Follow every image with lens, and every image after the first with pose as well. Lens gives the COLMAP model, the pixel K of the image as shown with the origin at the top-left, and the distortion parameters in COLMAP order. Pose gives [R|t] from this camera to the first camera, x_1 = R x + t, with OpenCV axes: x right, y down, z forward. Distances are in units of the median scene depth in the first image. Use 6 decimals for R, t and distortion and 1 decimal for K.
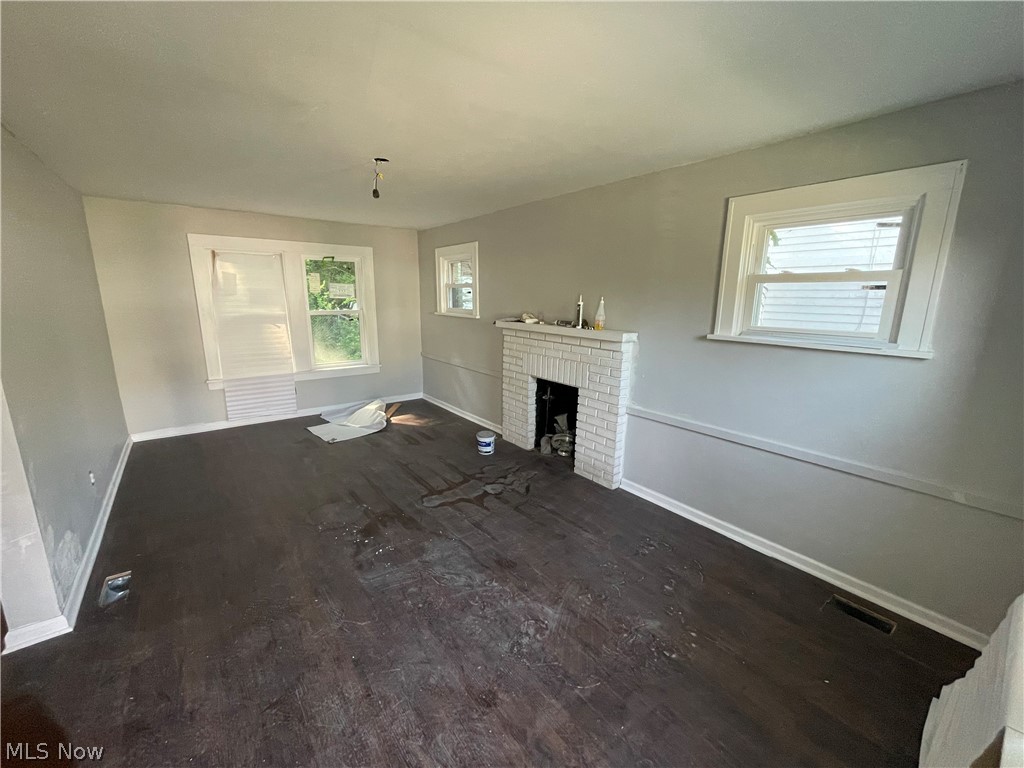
lens RADIAL K [[417.4, 0, 512.0], [0, 417.4, 384.0], [0, 0, 1]] dist [-0.001159, -0.000158]
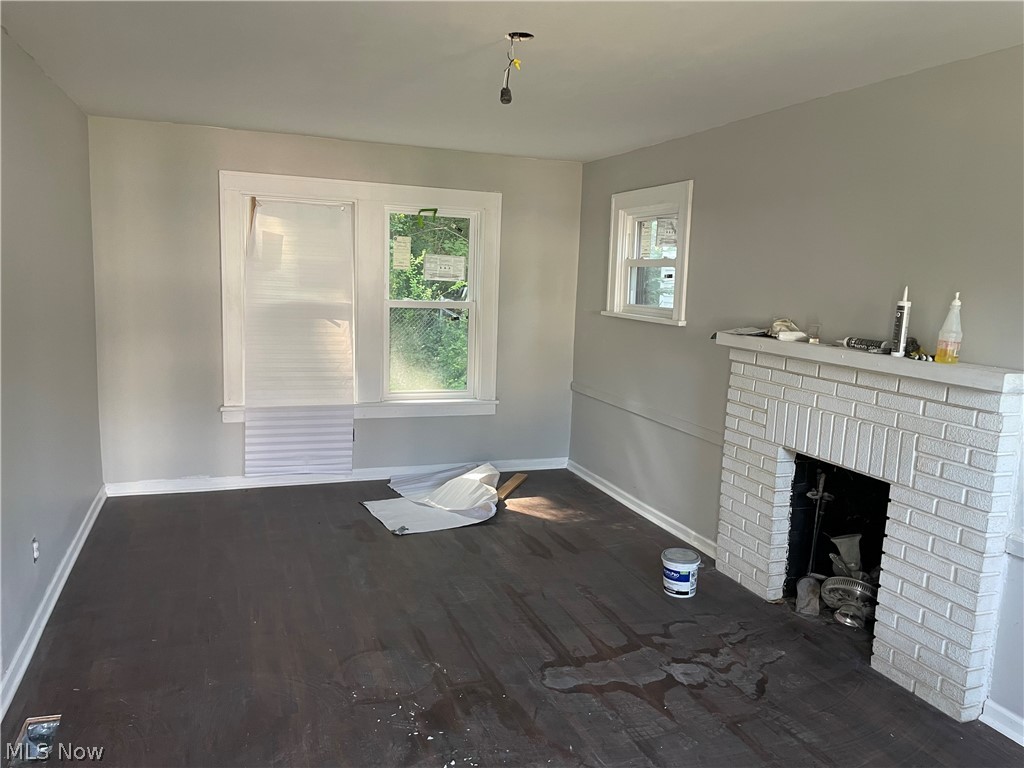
lens RADIAL K [[781.2, 0, 513.1], [0, 781.2, 377.6], [0, 0, 1]] dist [0.078884, -0.105665]
pose [[0.954807, 0.063961, -0.290263, 0.005350], [-0.088675, 0.993397, -0.072794, -0.005215], [0.283690, 0.095244, 0.954174, 0.023237]]
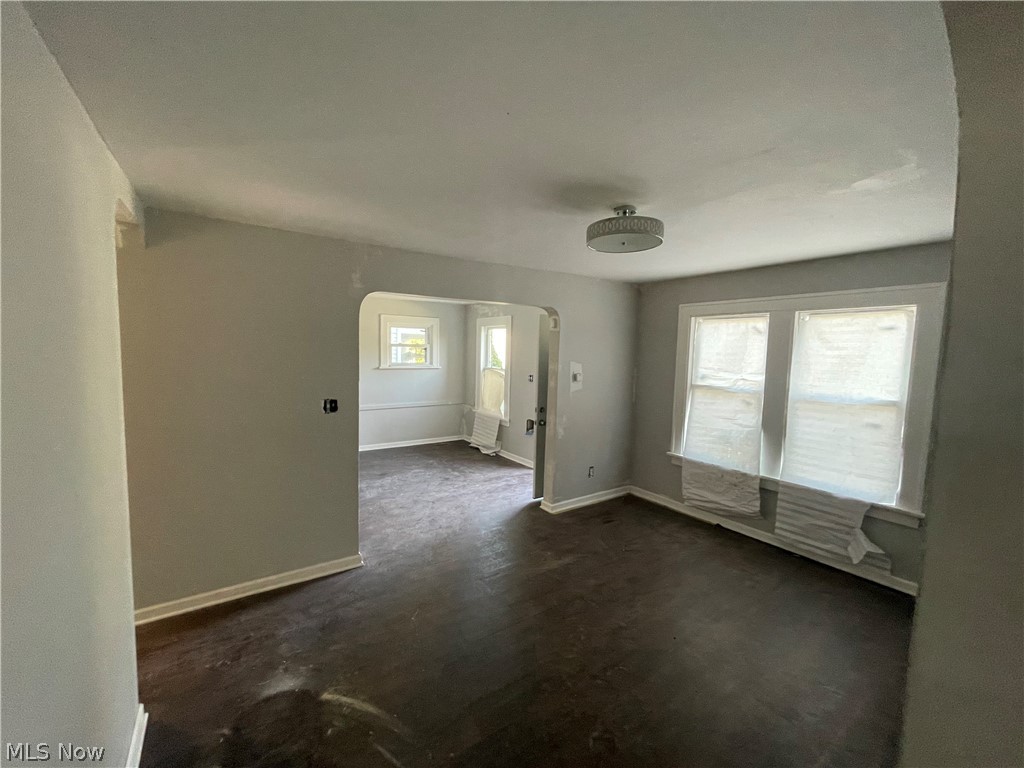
lens RADIAL K [[417.4, 0, 512.0], [0, 417.4, 384.0], [0, 0, 1]] dist [-0.001159, -0.000158]
pose [[0.046242, -0.089306, 0.994930, -1.088575], [0.190510, 0.978503, 0.078977, -0.037658], [-0.980596, 0.185892, 0.062262, 0.061602]]
